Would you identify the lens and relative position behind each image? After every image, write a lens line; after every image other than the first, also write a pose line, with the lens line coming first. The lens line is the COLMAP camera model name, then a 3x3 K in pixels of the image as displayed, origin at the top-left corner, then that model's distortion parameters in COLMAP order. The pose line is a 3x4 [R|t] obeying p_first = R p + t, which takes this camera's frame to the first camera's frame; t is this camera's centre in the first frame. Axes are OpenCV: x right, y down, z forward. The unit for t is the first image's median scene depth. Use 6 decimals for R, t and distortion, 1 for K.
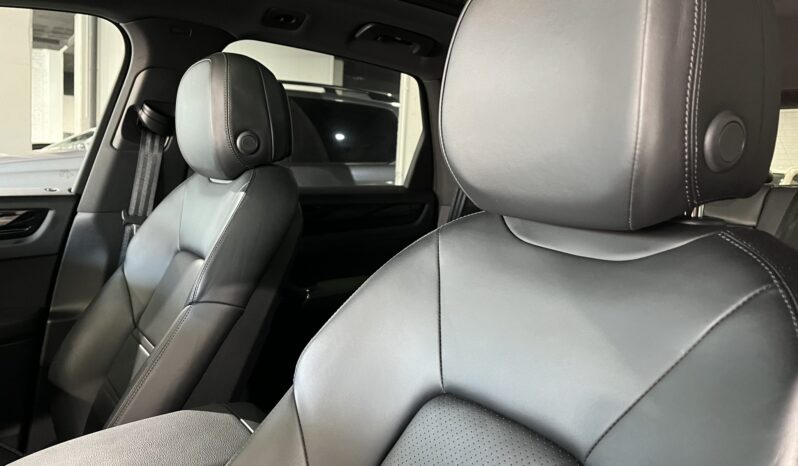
lens RADIAL K [[594.3, 0, 399.8], [0, 594.3, 245.5], [0, 0, 1]] dist [0.056181, -0.084747]
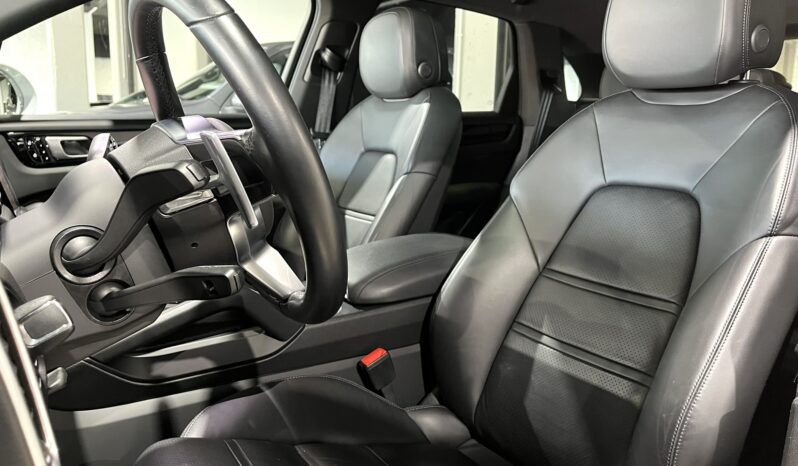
lens RADIAL K [[594.3, 0, 399.8], [0, 594.3, 245.5], [0, 0, 1]] dist [0.056181, -0.084747]
pose [[0.999154, -0.021393, -0.035119, -0.235721], [0.023909, 0.997054, 0.072878, 0.128008], [0.033457, -0.073656, 0.996722, -0.422805]]
